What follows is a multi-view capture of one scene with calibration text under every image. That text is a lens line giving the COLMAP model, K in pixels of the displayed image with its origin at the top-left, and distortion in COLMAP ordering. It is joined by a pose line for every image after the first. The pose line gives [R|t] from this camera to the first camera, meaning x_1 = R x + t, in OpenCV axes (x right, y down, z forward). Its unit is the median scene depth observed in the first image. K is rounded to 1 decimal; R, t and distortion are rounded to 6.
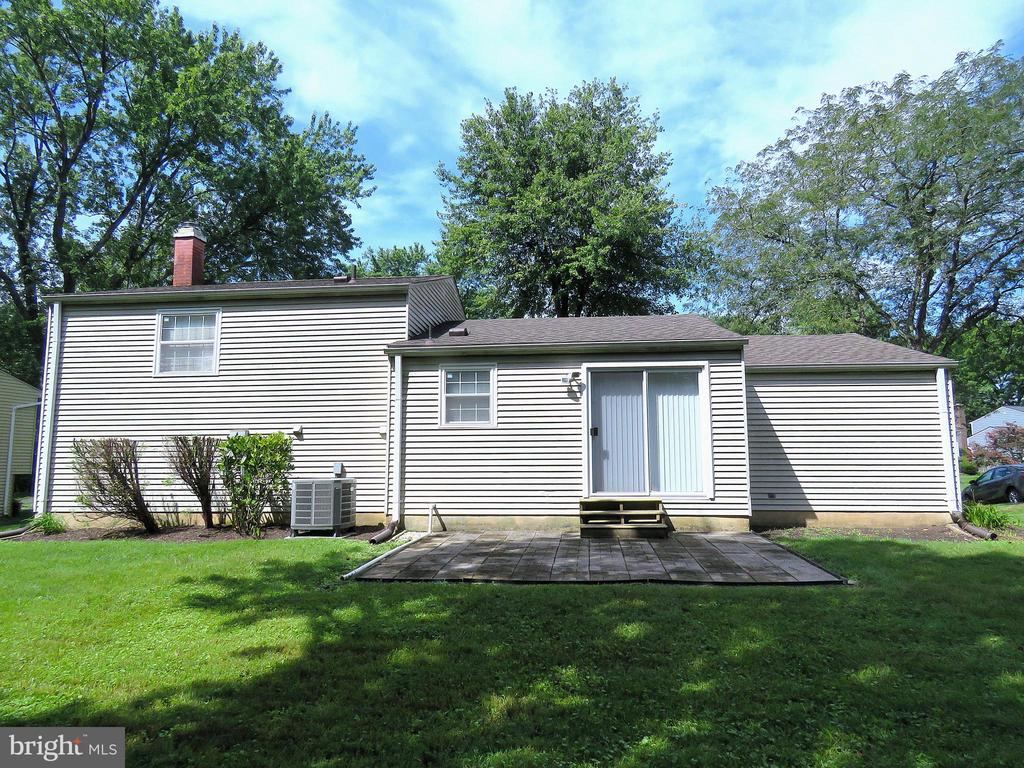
lens RADIAL K [[658.9, 0, 518.1], [0, 658.9, 388.0], [0, 0, 1]] dist [-0.007678, -0.006554]
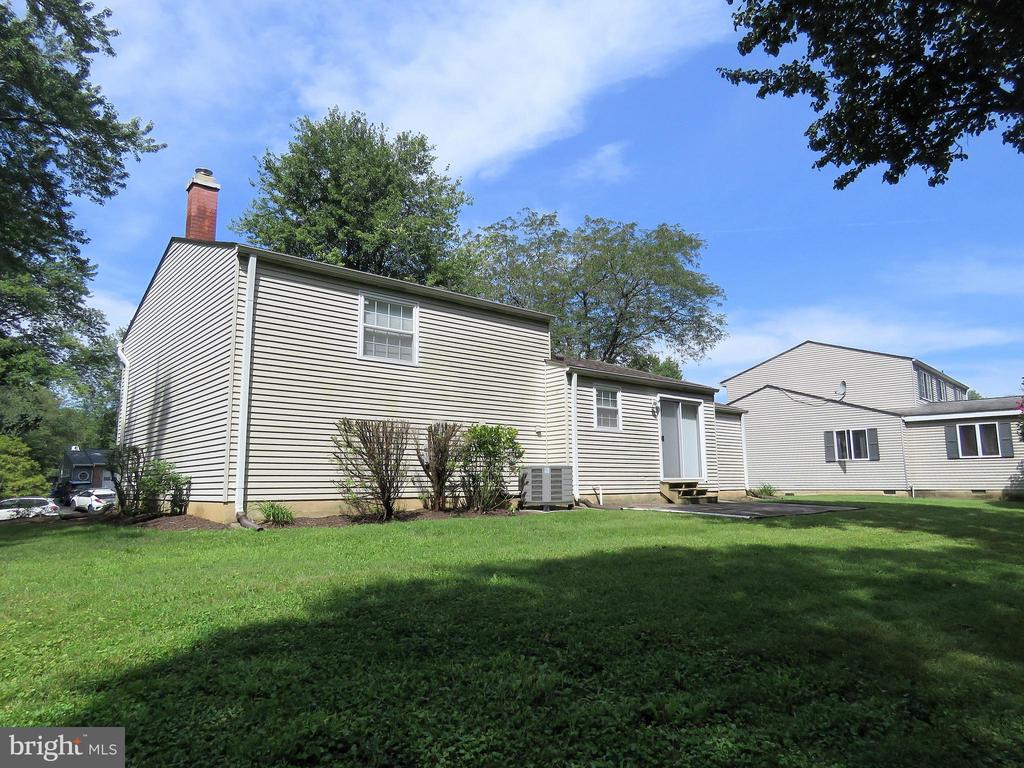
lens RADIAL K [[658.9, 0, 518.1], [0, 658.9, 388.0], [0, 0, 1]] dist [-0.007678, -0.006554]
pose [[0.679936, 0.106674, 0.725471, -1.231754], [-0.088592, 0.994065, -0.063137, 0.074565], [-0.727900, -0.021342, 0.685351, 0.179371]]
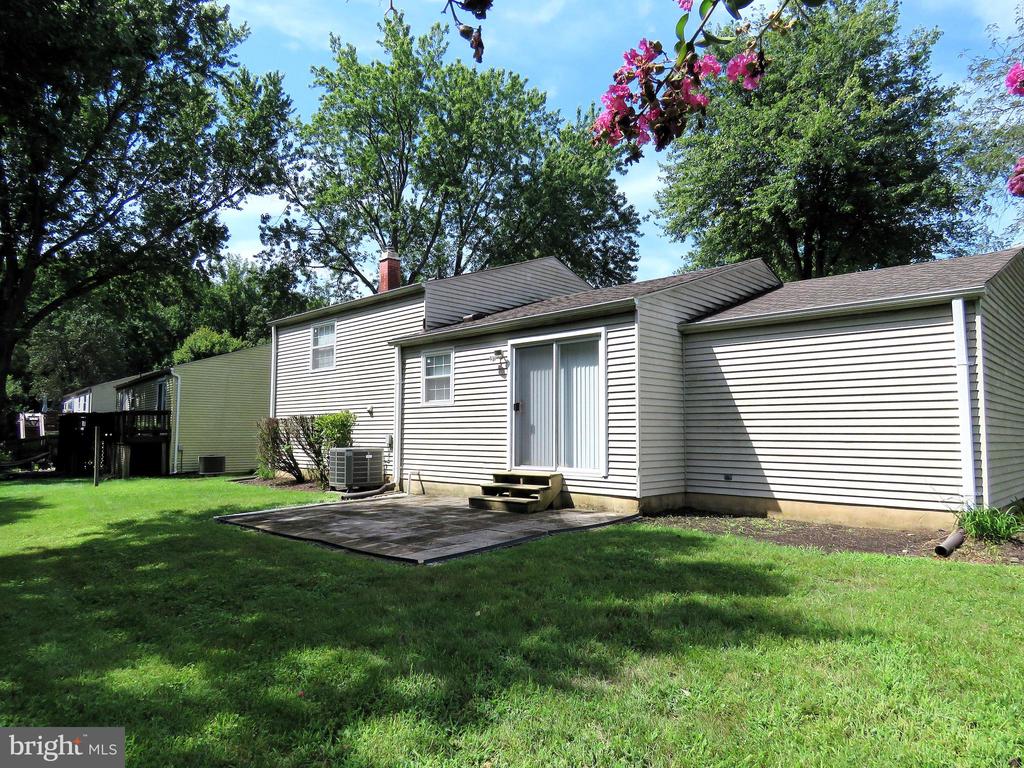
lens RADIAL K [[652.6, 0, 512.0], [0, 652.6, 384.0], [0, 0, 1]] dist [-0.001671, -0.001513]
pose [[0.781943, -0.044091, -0.621789, 0.726116], [0.073420, 0.997067, 0.021629, 0.008344], [0.619011, -0.062564, 0.782886, 0.198303]]
